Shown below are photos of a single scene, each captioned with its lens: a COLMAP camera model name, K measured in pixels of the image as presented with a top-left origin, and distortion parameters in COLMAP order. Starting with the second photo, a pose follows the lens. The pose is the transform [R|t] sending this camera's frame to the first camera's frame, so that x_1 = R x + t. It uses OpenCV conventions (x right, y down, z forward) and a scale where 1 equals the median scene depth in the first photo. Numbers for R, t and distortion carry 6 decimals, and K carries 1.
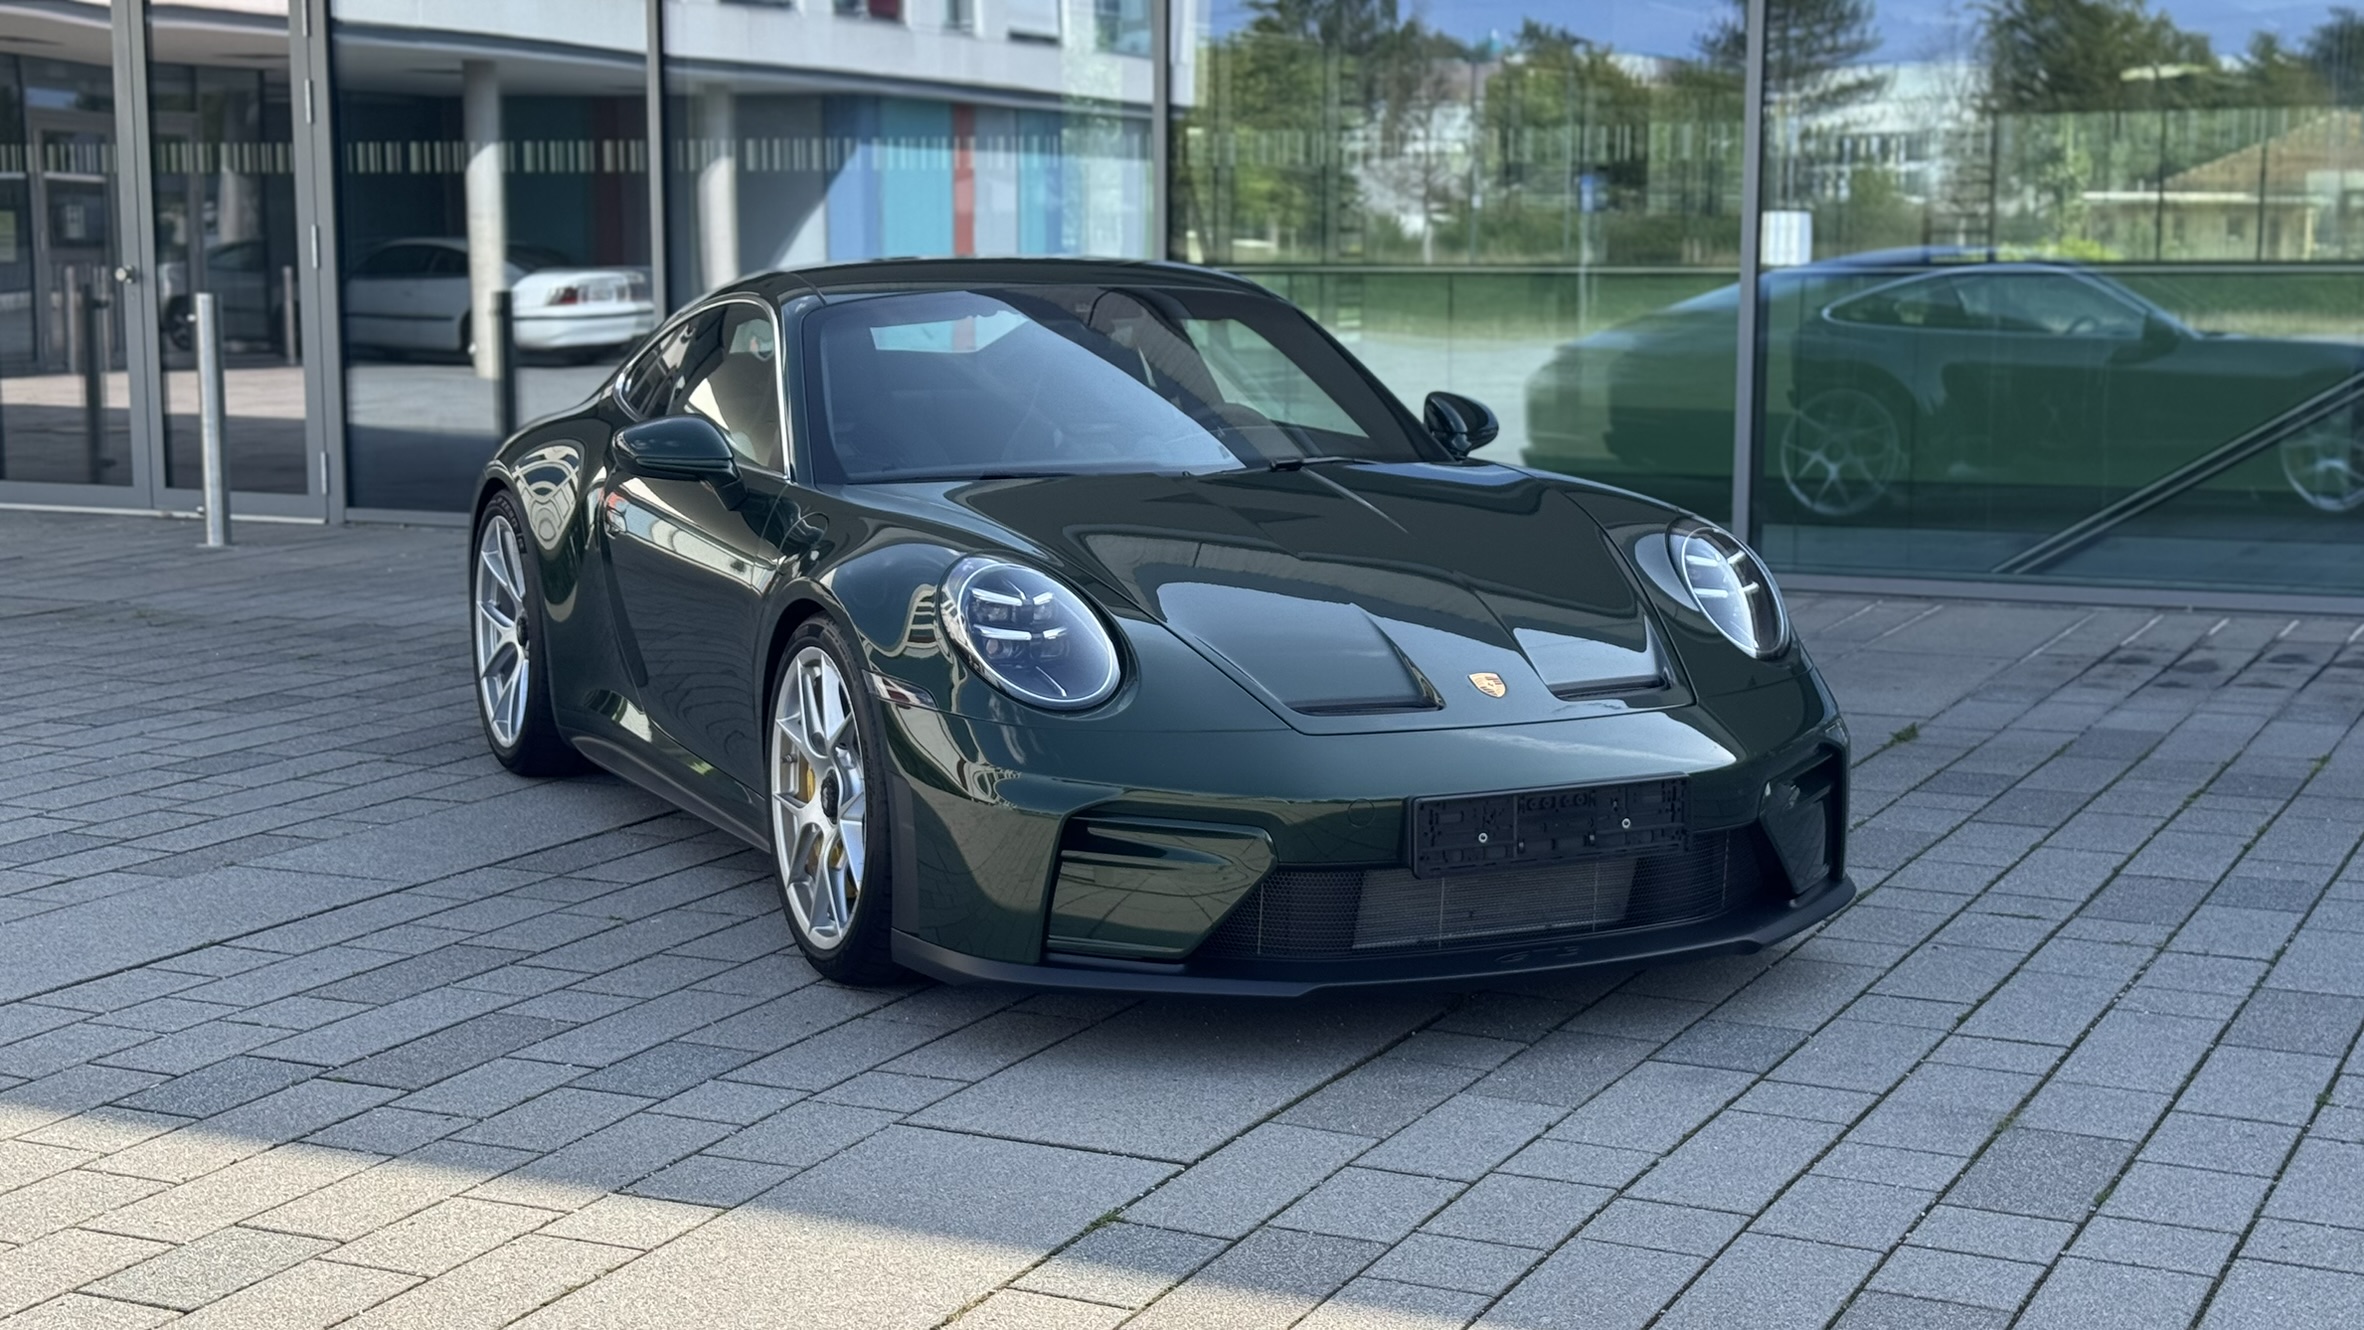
lens RADIAL K [[3321.8, 0, 1182.0], [0, 3321.8, 665.0], [0, 0, 1]] dist [0.157914, -0.208112]
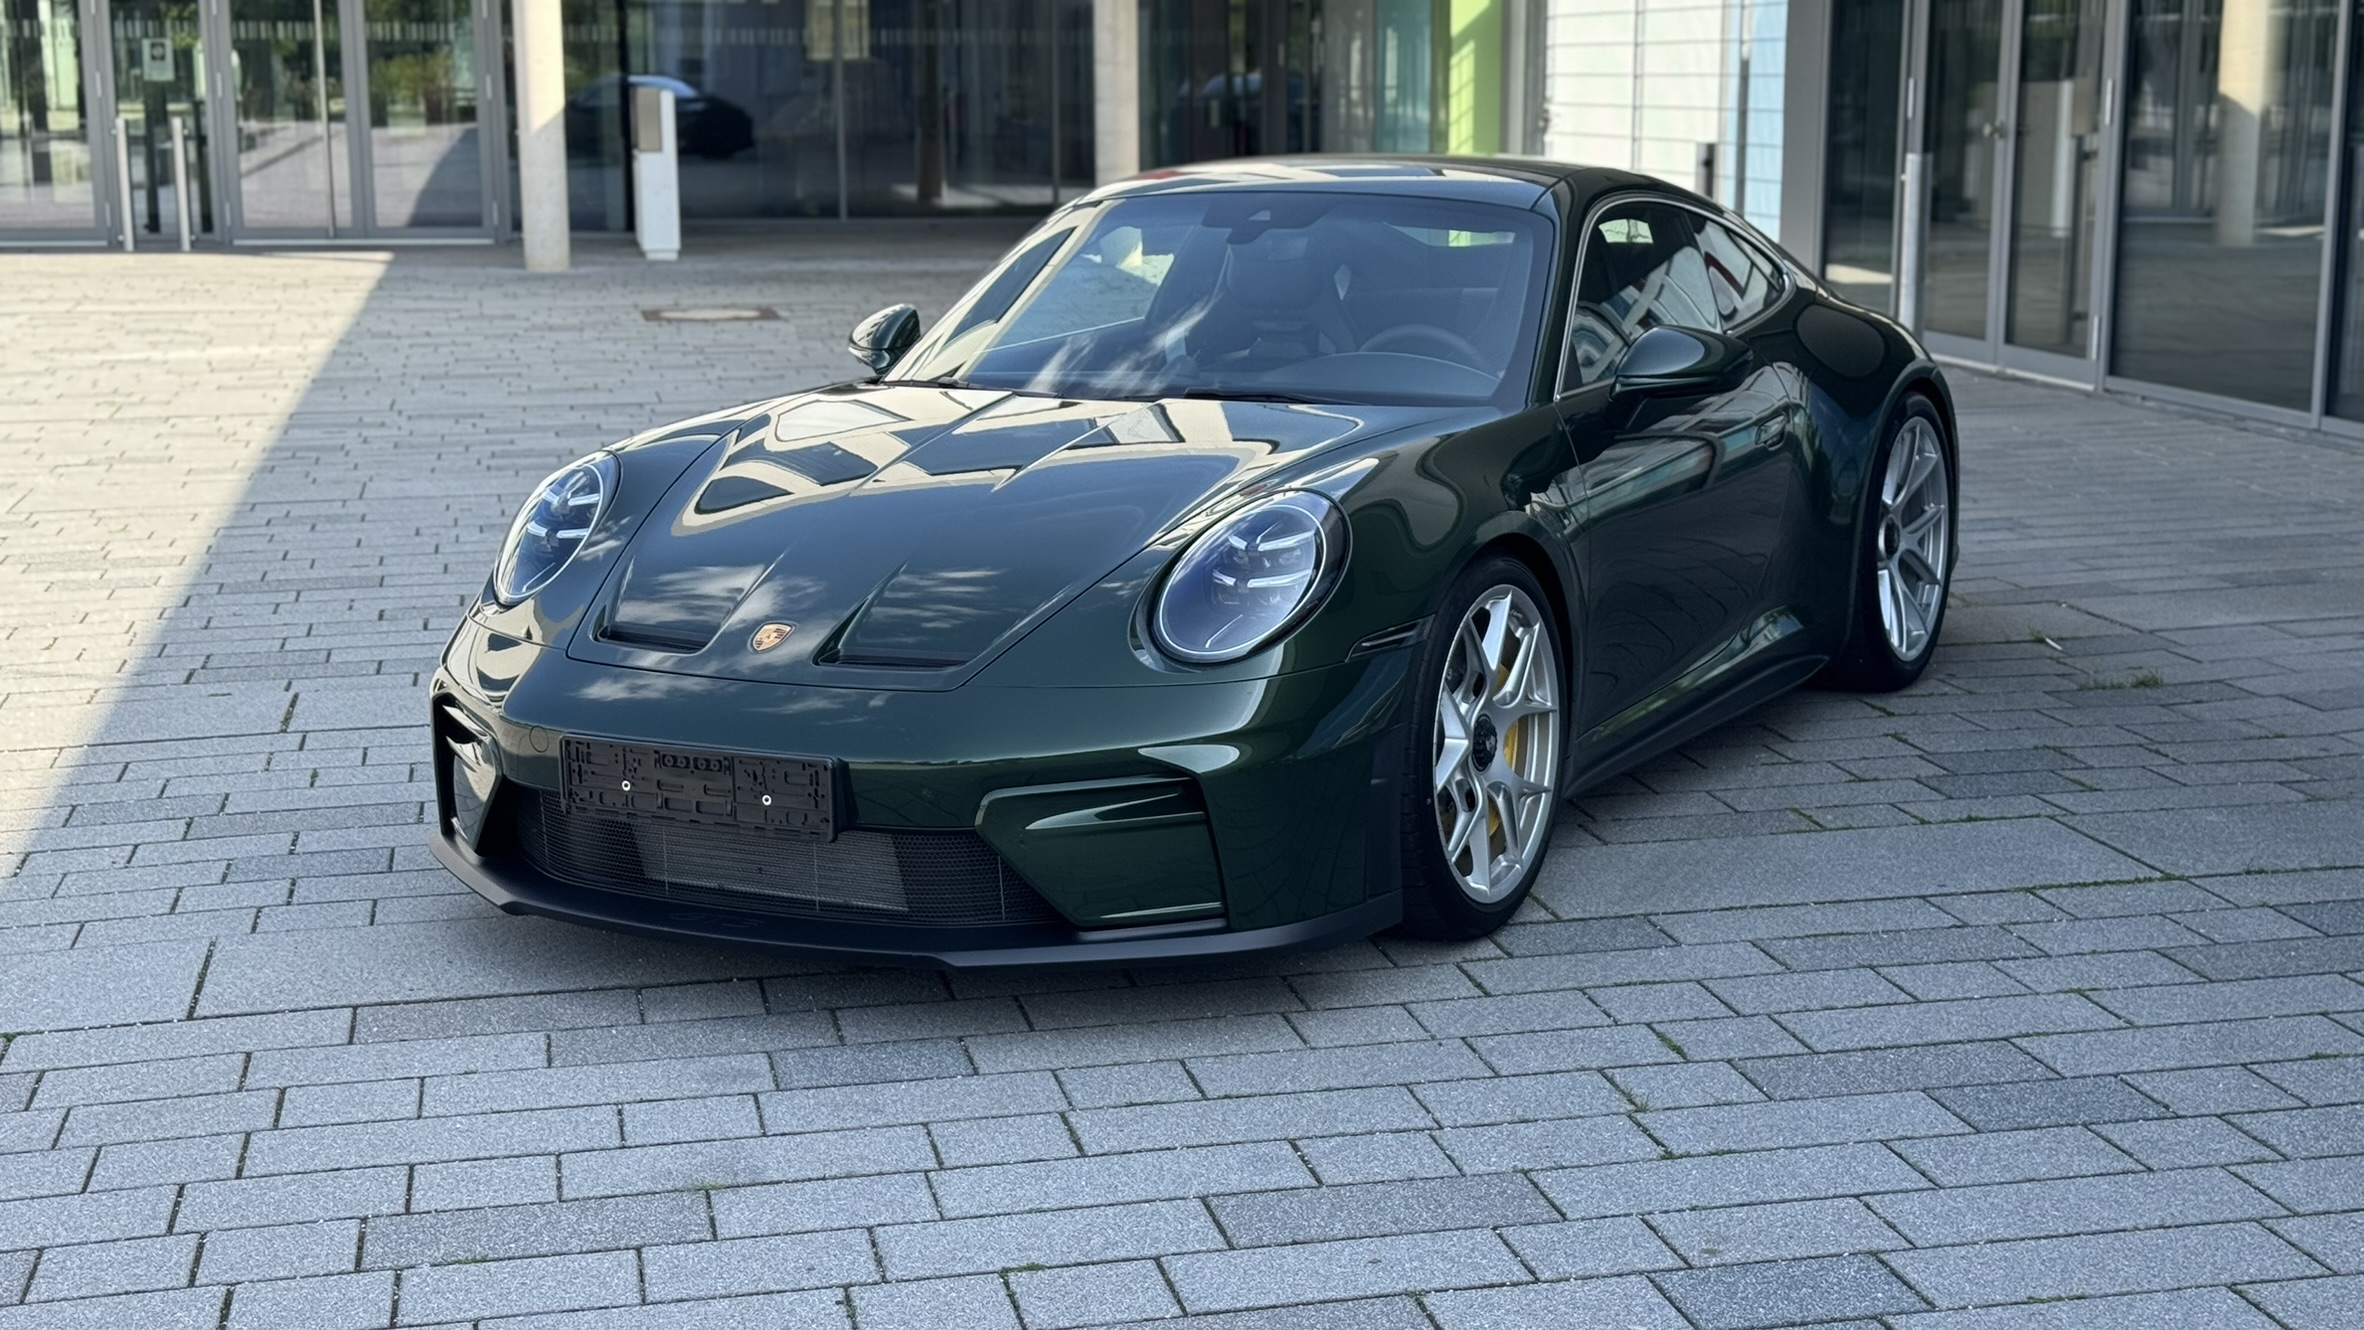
lens RADIAL K [[3321.8, 0, 1182.0], [0, 3321.8, 665.0], [0, 0, 1]] dist [0.157914, -0.208112]
pose [[0.606271, 0.140193, -0.782803, 0.974066], [-0.097357, 0.990019, 0.101902, -0.101320], [0.789276, 0.014431, 0.613869, 0.537948]]
